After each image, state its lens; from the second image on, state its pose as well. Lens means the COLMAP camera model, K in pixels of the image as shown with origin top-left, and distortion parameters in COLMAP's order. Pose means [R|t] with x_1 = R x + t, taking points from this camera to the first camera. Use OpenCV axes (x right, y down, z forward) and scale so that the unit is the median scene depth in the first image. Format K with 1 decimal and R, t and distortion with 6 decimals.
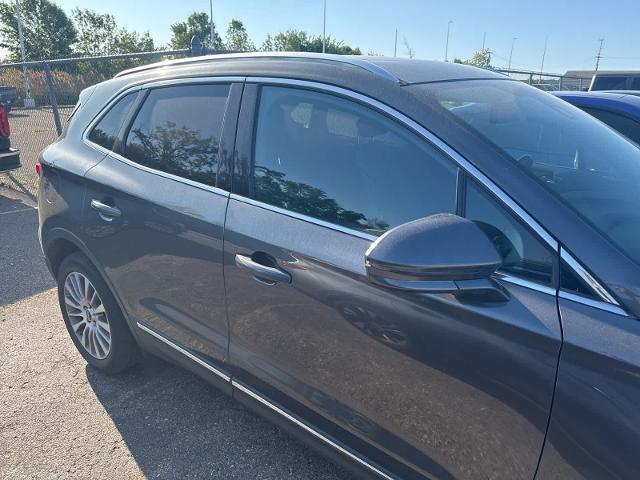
lens RADIAL K [[456.9, 0, 322.0], [0, 456.9, 240.7], [0, 0, 1]] dist [0.006300, -0.007852]
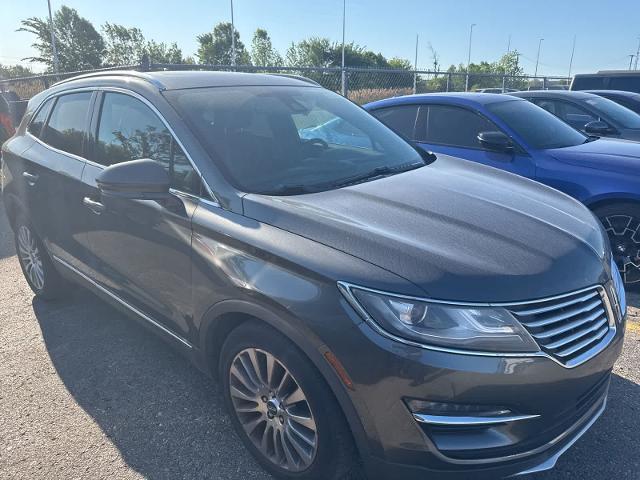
lens RADIAL K [[456.9, 0, 322.0], [0, 456.9, 240.7], [0, 0, 1]] dist [0.006300, -0.007852]
pose [[0.998008, 0.001166, -0.063078, 0.265177], [-0.001884, 0.999934, -0.011335, 0.071408], [0.063060, 0.011431, 0.997944, -0.197723]]
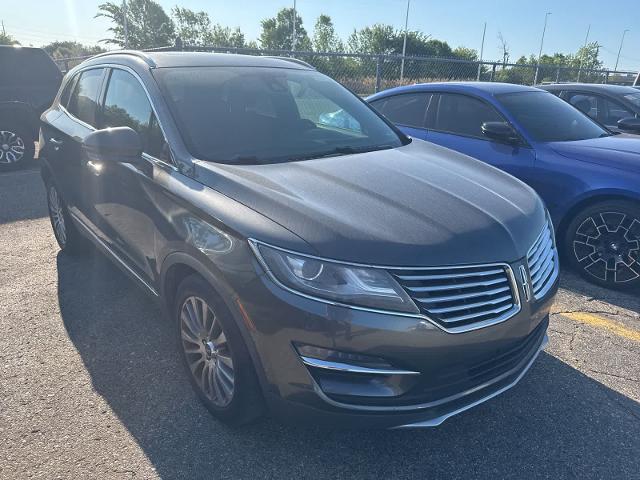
lens RADIAL K [[457.5, 0, 315.9], [0, 457.5, 242.5], [0, 0, 1]] dist [0.001099, -0.003485]
pose [[0.979916, 0.077086, -0.183909, 0.378668], [-0.074489, 0.997001, 0.021000, 0.088893], [0.184976, -0.006879, 0.982719, -0.227524]]
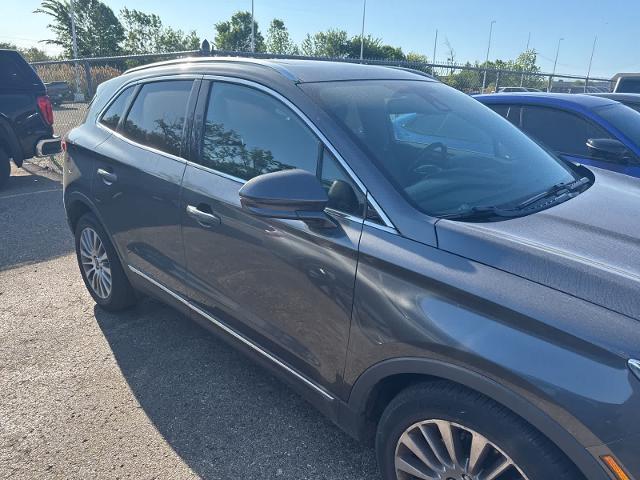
lens RADIAL K [[455.3, 0, 322.9], [0, 455.3, 240.8], [0, 0, 1]] dist [0.005011, -0.001349]
pose [[0.996499, 0.039288, -0.073804, 0.113677], [-0.039052, 0.999226, 0.004627, 0.040555], [0.073928, -0.001729, 0.997262, -0.116861]]
